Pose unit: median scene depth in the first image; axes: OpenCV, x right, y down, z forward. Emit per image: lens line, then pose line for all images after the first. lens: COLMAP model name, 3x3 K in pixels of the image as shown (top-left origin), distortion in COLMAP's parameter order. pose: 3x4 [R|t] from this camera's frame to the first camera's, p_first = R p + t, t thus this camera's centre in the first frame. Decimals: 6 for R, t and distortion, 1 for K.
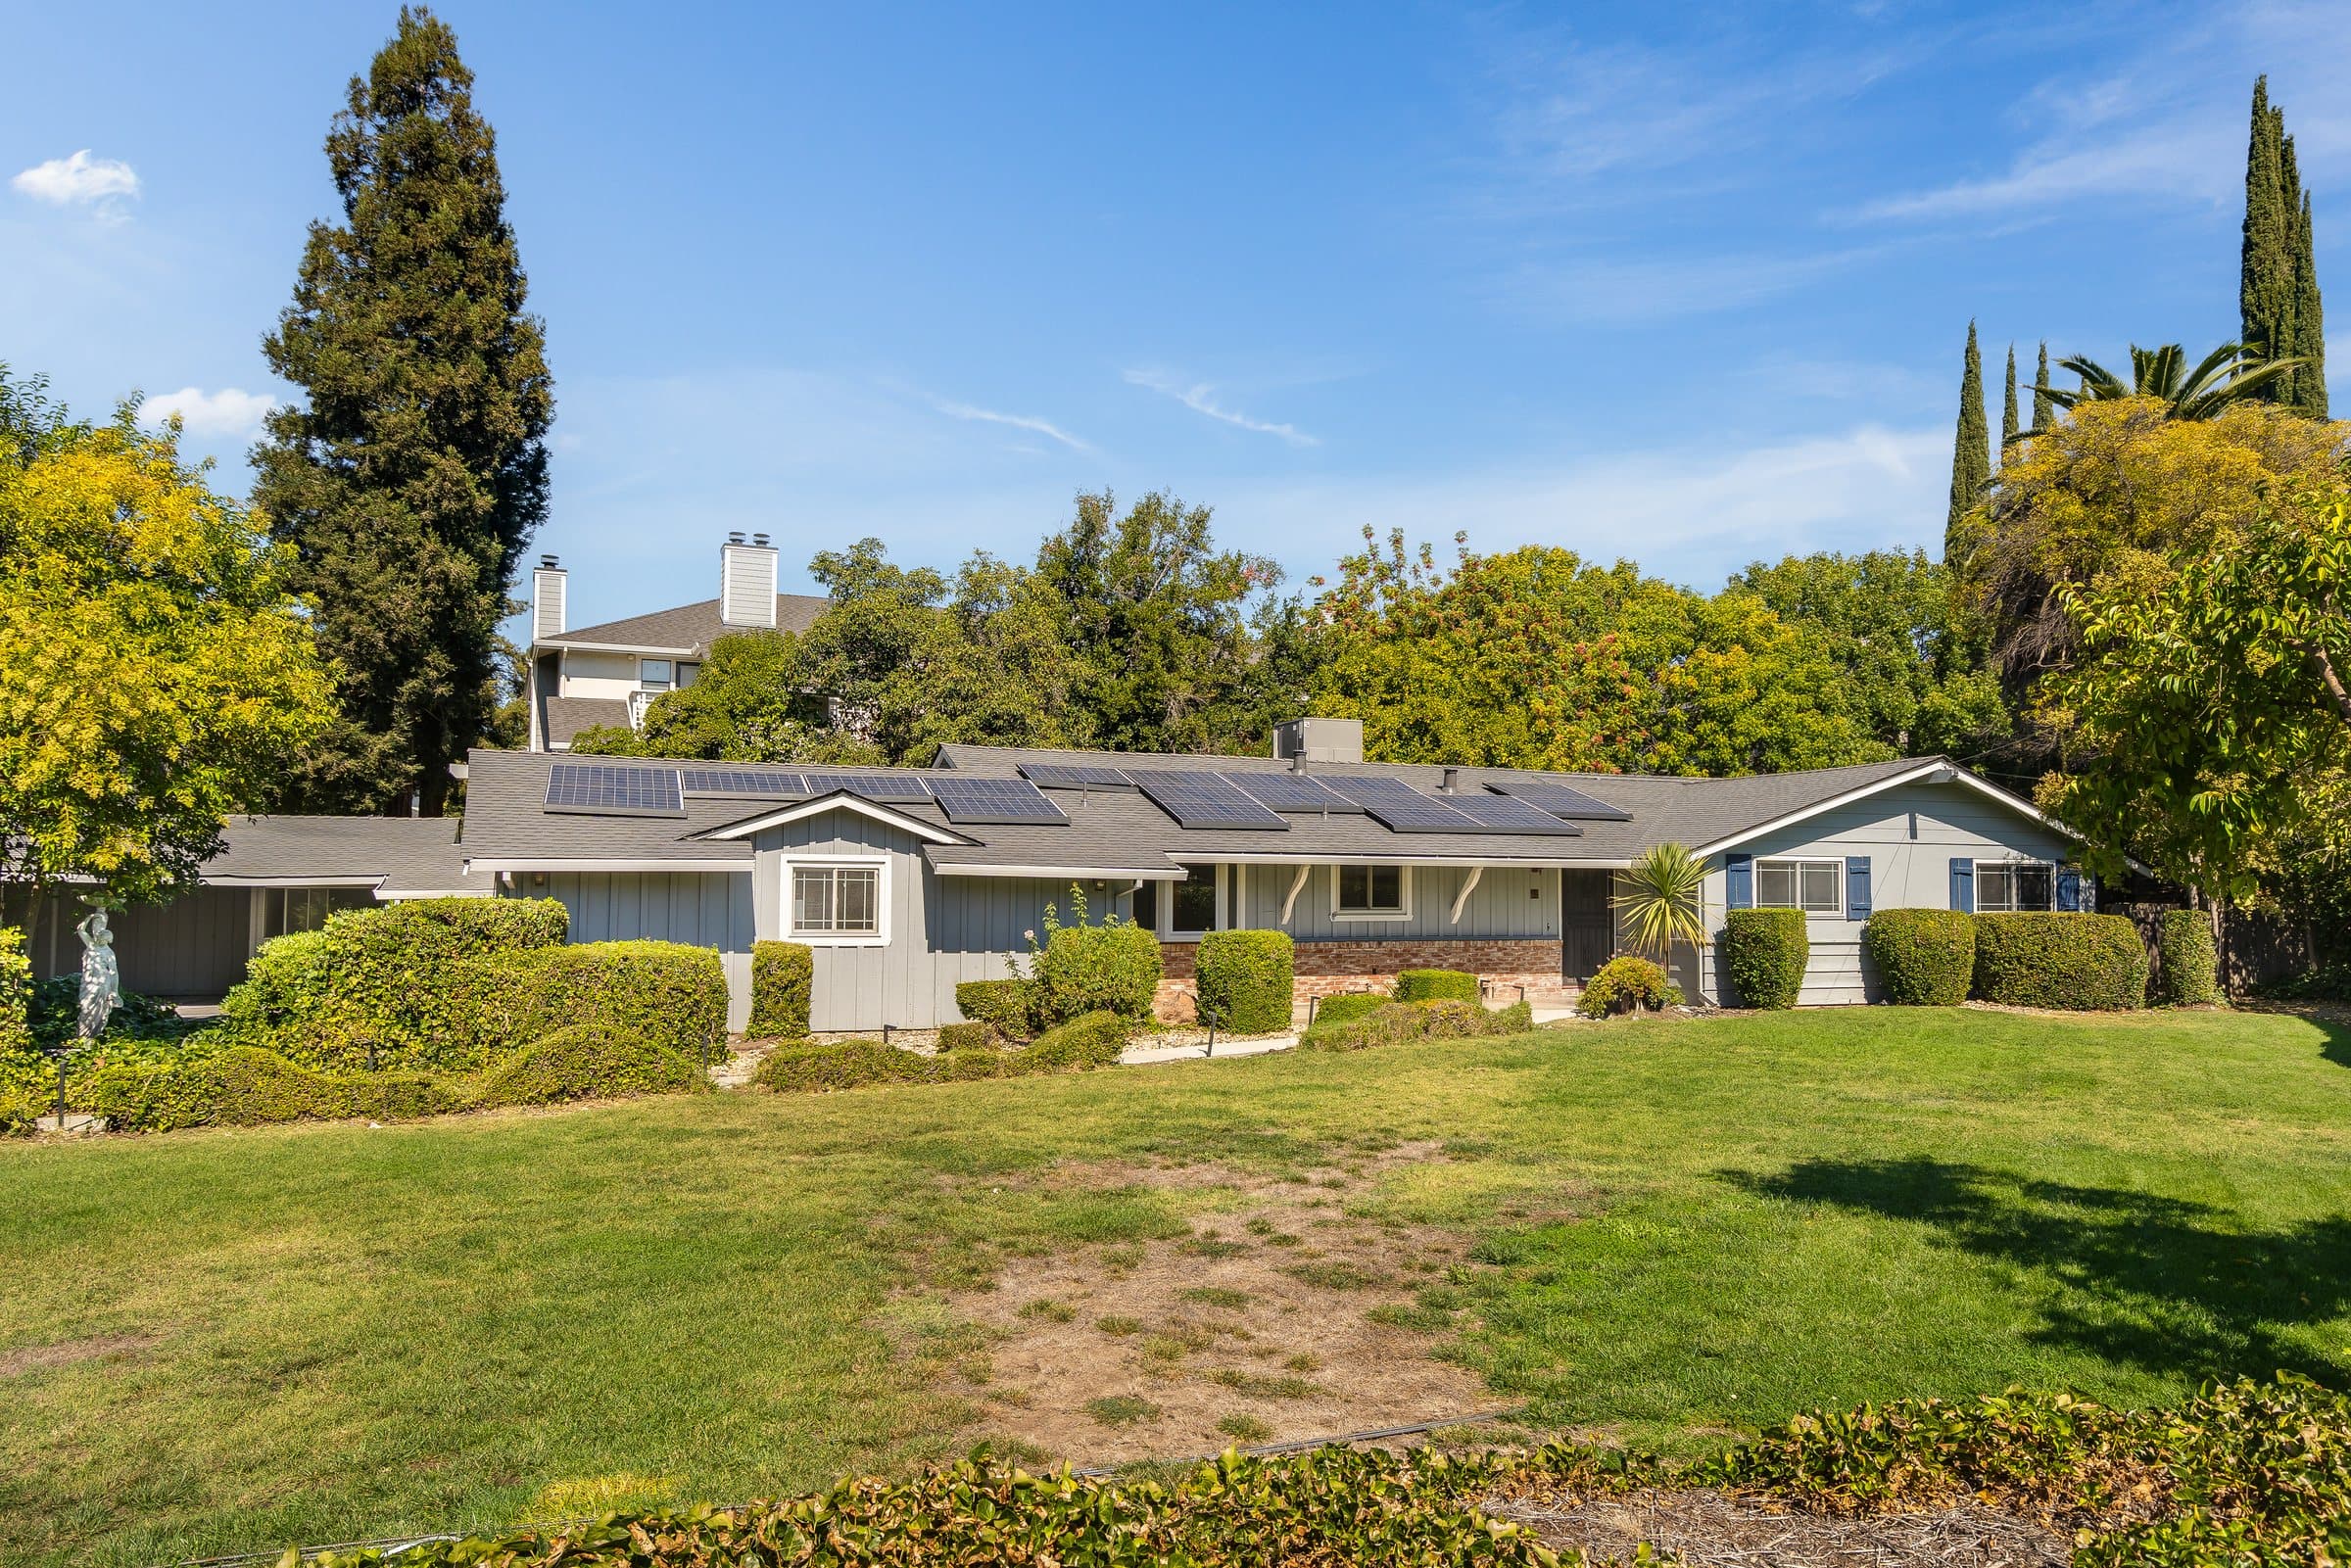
lens RADIAL K [[1695.2, 0, 1257.2], [0, 1695.2, 800.7], [0, 0, 1]] dist [0.001865, 0.000068]
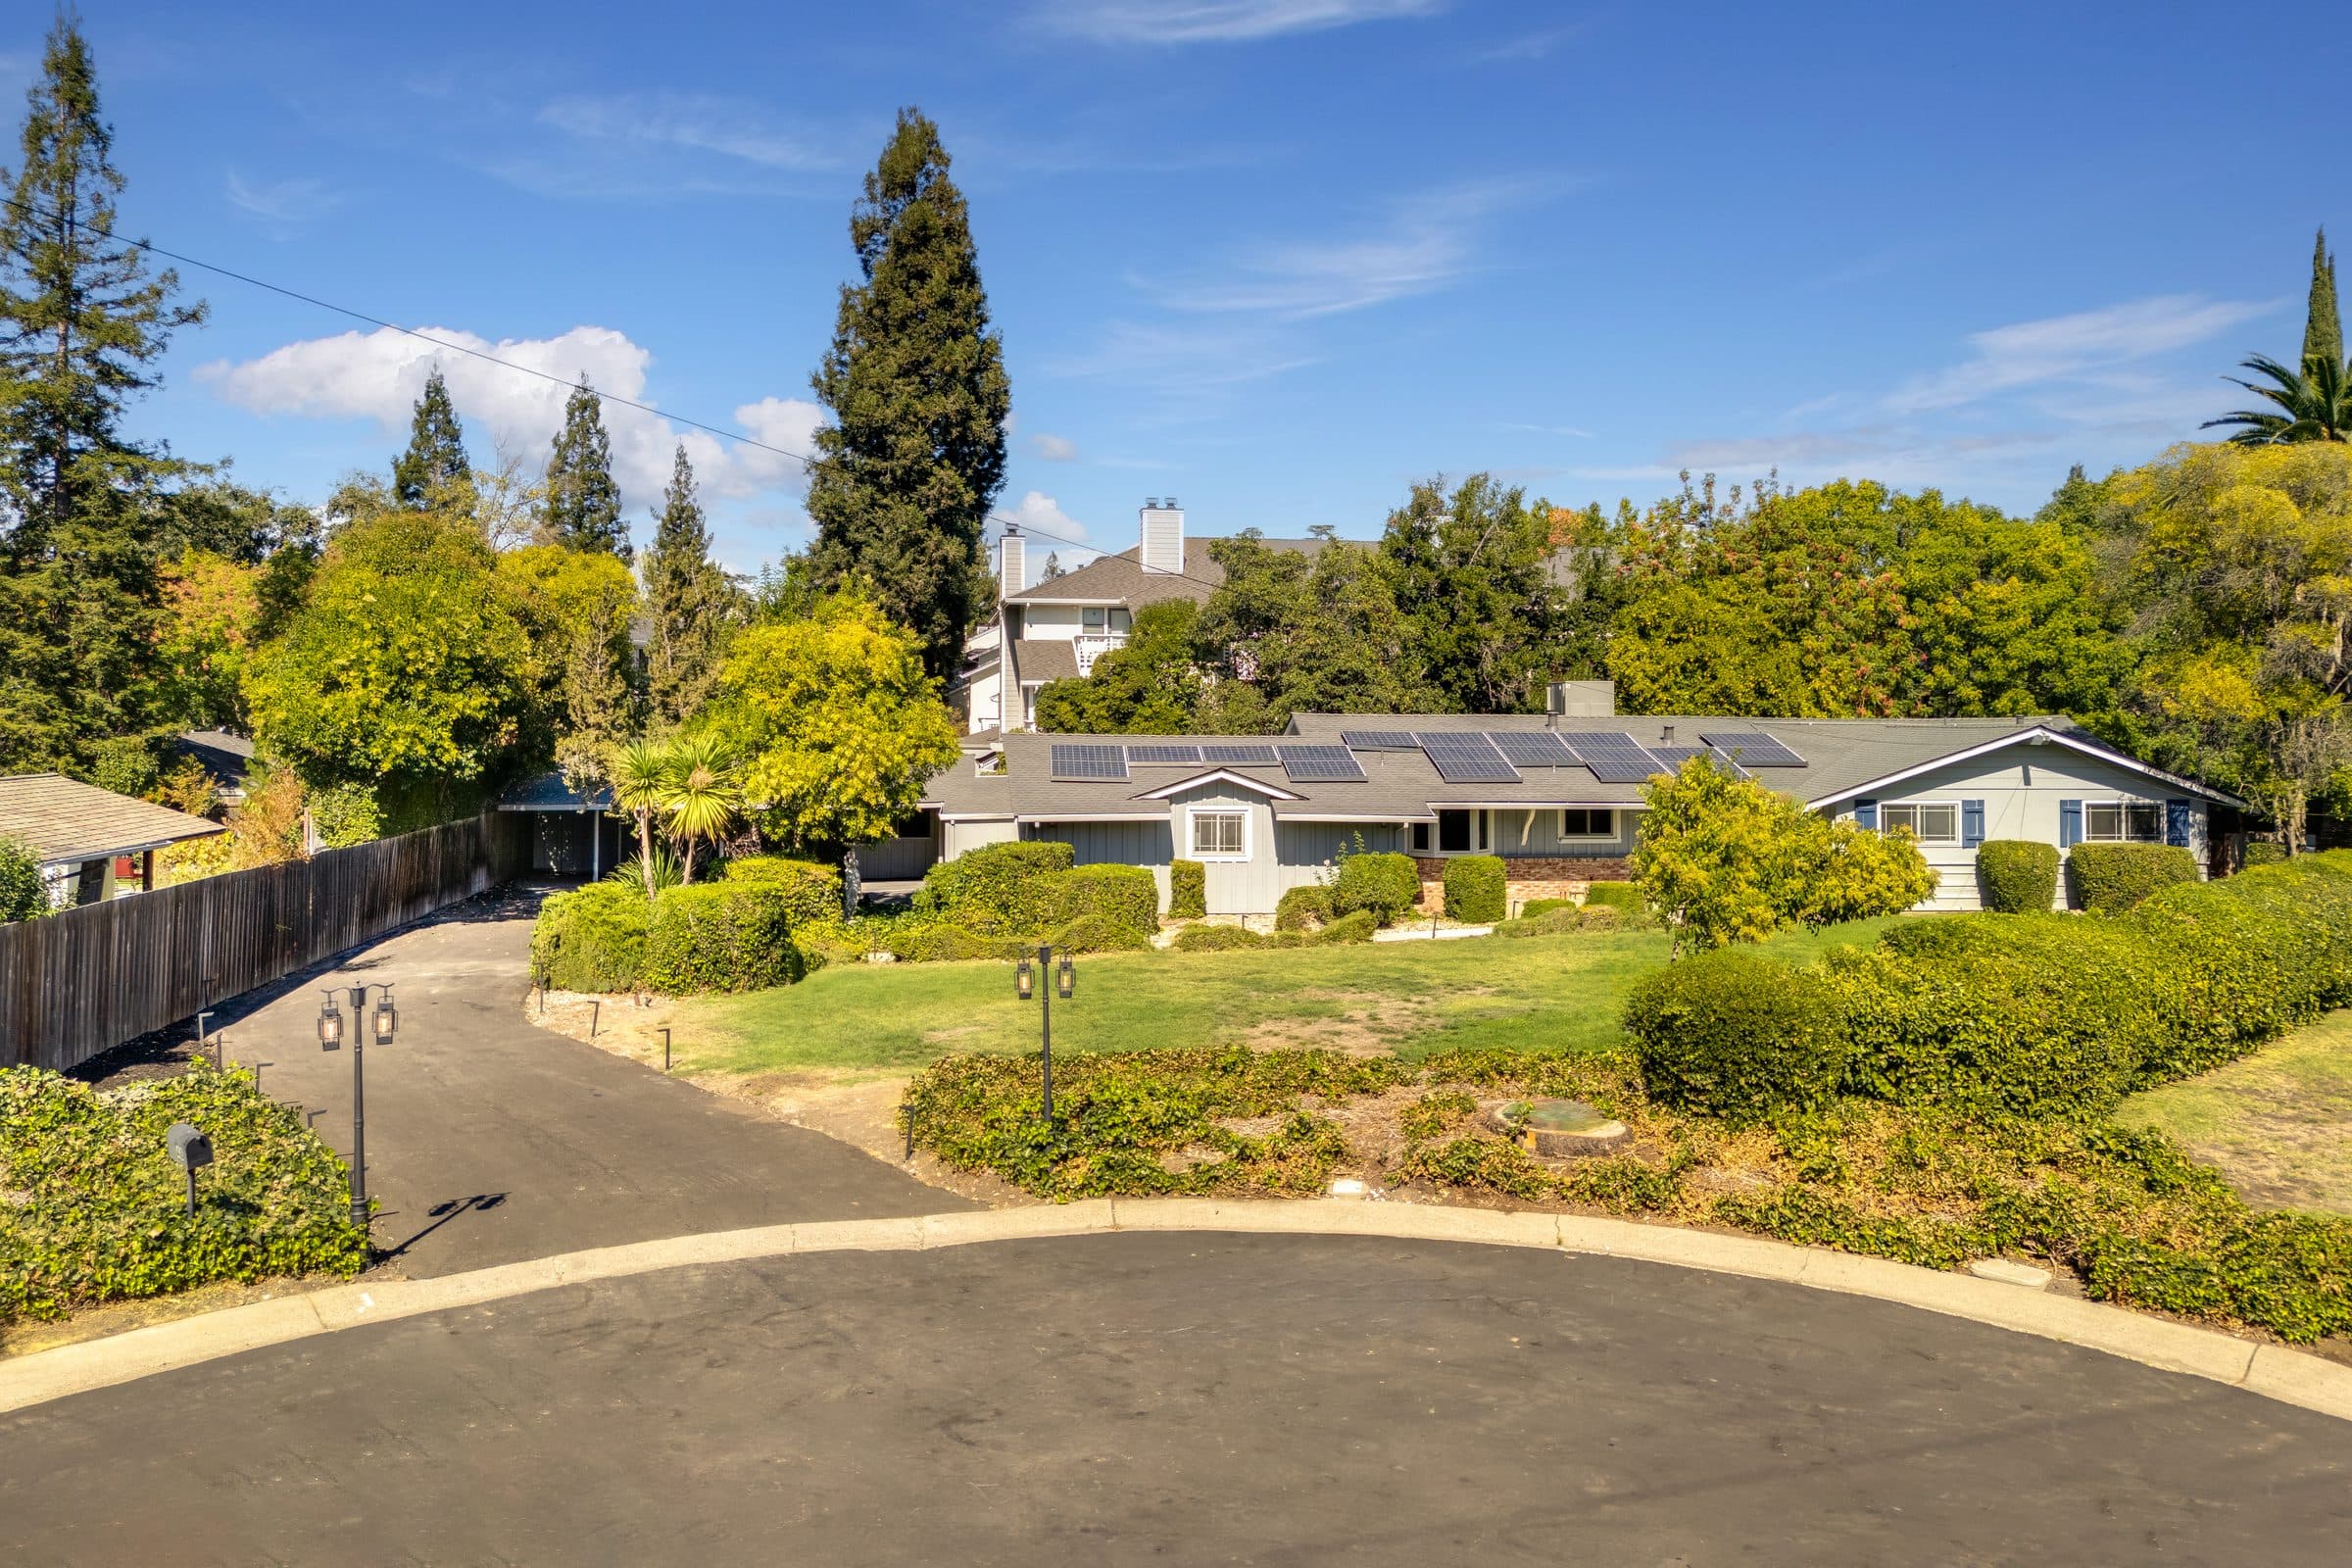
lens RADIAL K [[1643.7, 0, 1221.4], [0, 1643.7, 775.5], [0, 0, 1]] dist [0.083564, -0.055186]
pose [[0.967507, 0.004498, -0.252803, 0.074368], [0.011552, 0.998011, 0.061971, -0.046540], [0.252579, -0.062877, 0.965531, -0.253834]]
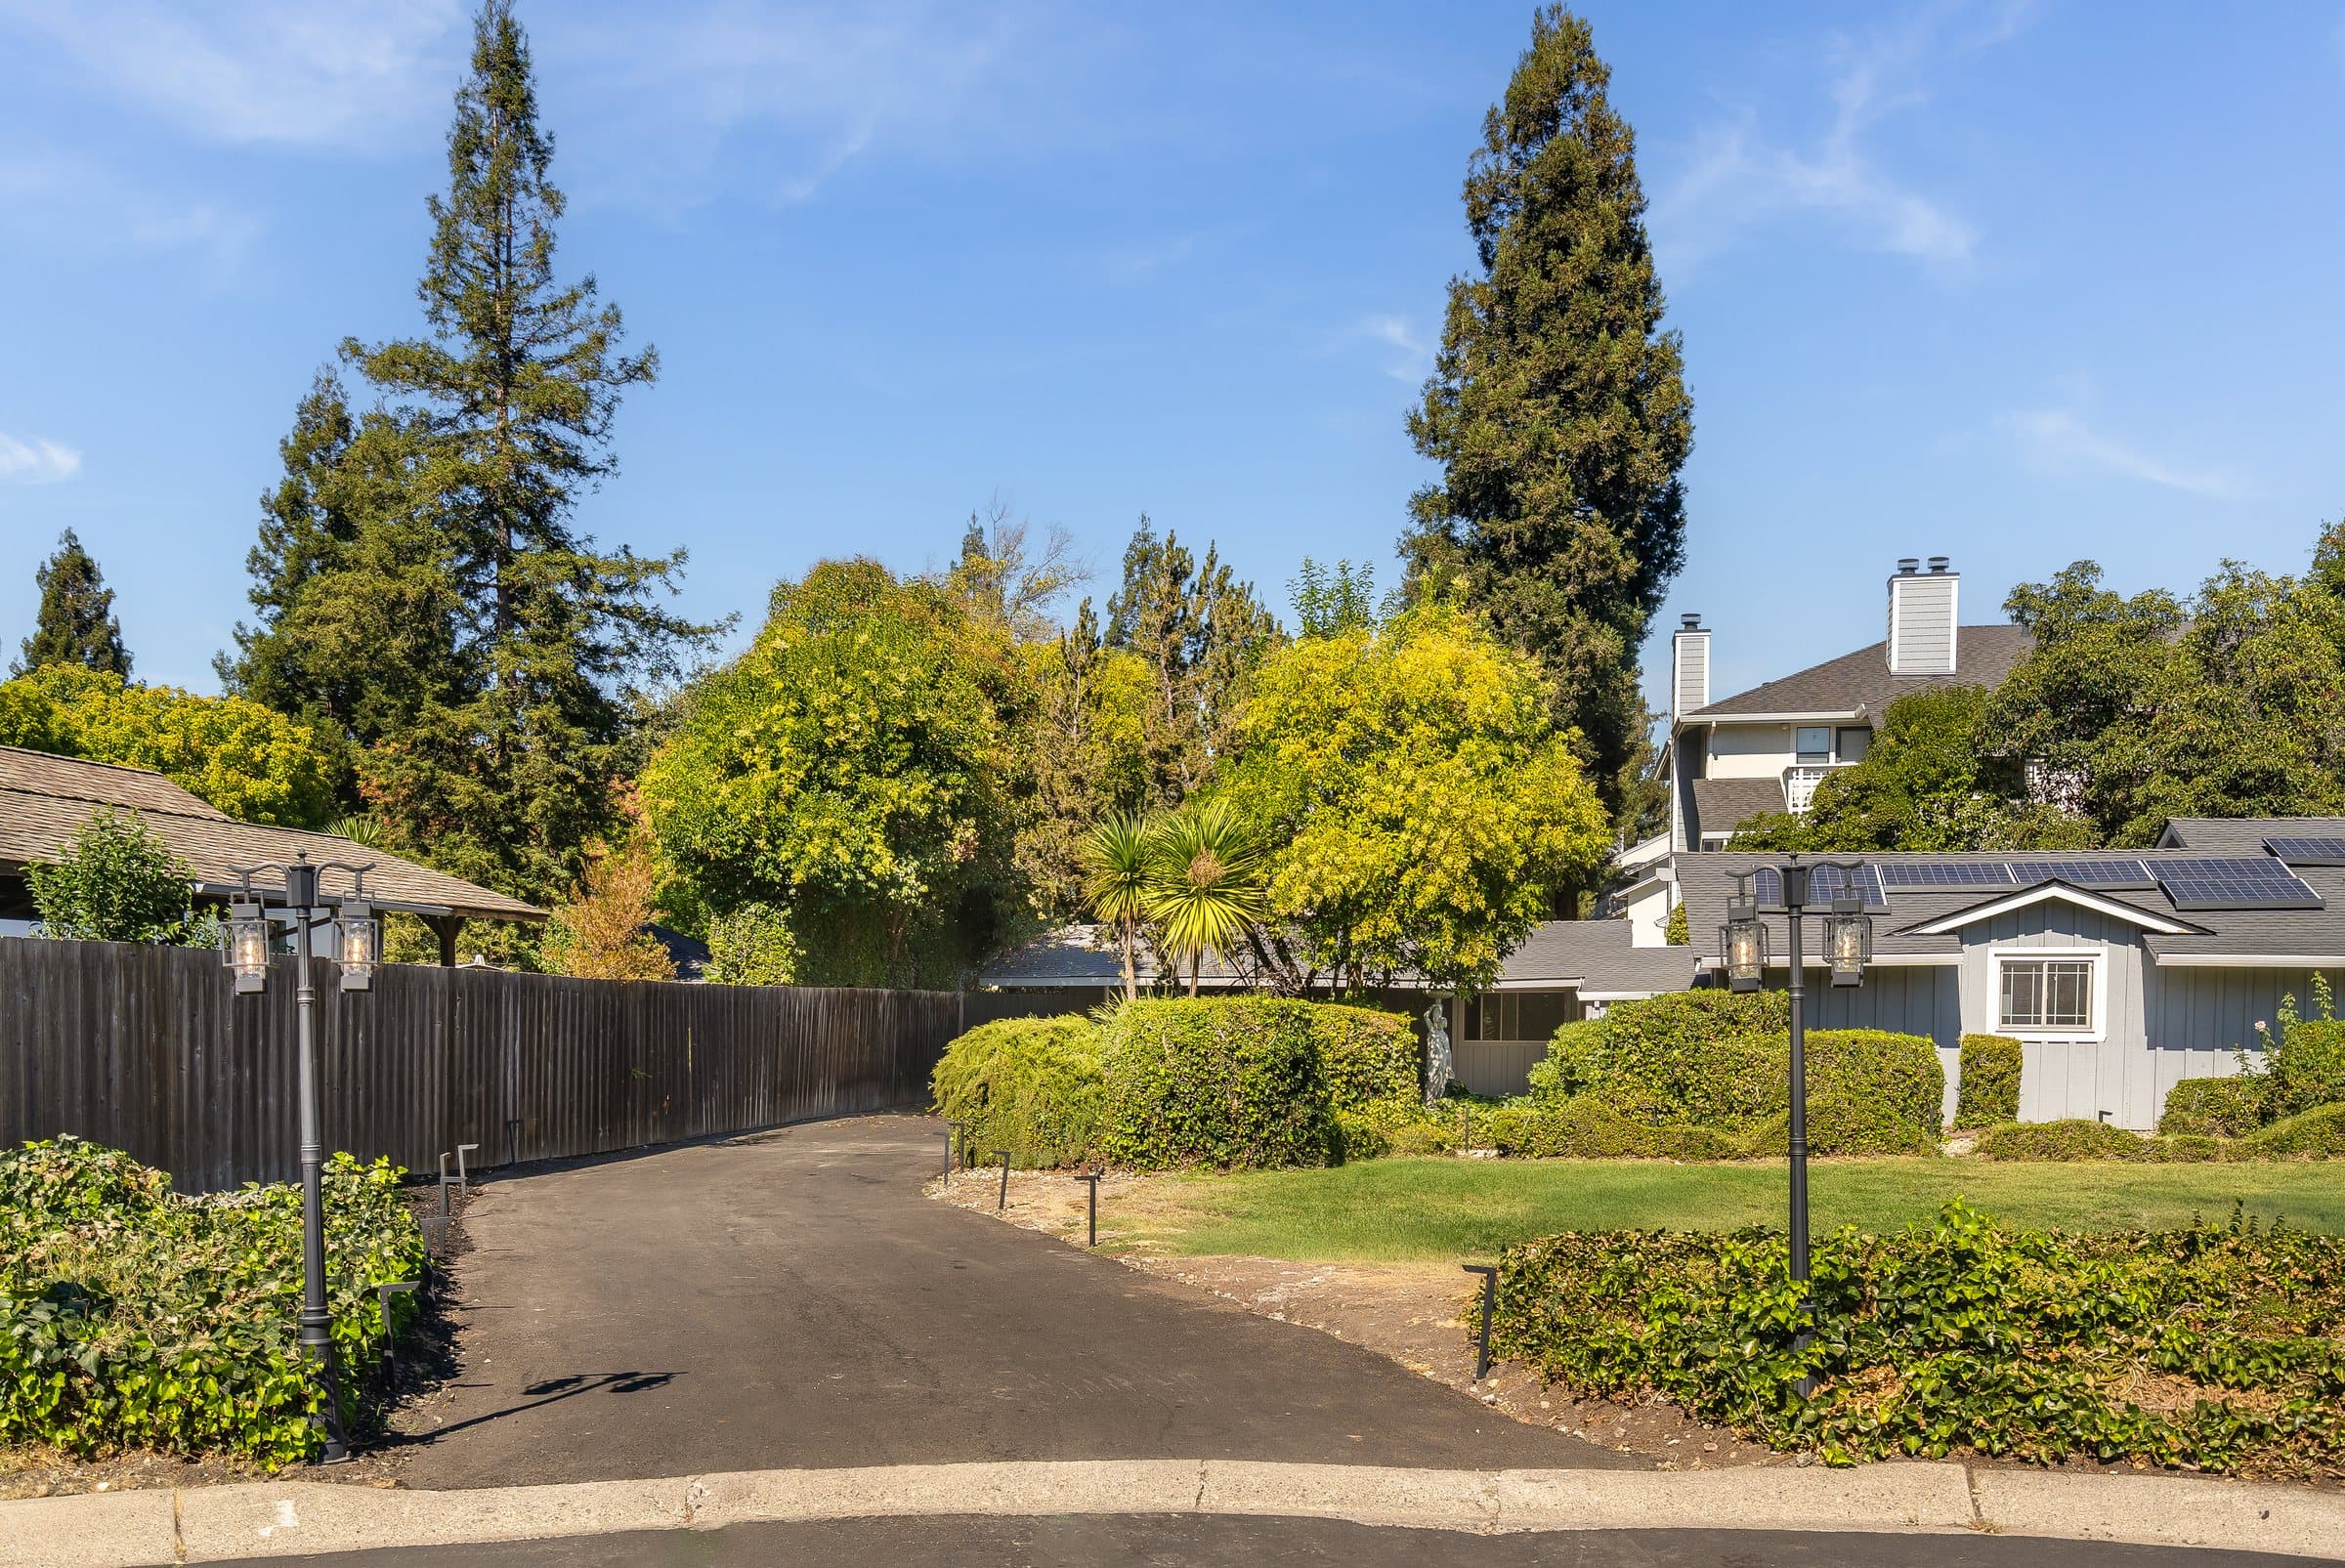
lens RADIAL K [[2198.7, 0, 1171.3], [0, 2198.7, 1147.3], [0, 0, 1]] dist [0.012154, 0.002001]
pose [[0.819258, 0.032376, -0.572510, 0.032162], [0.035058, 0.993709, 0.106364, -0.002887], [0.572352, -0.107211, 0.812969, -0.155812]]
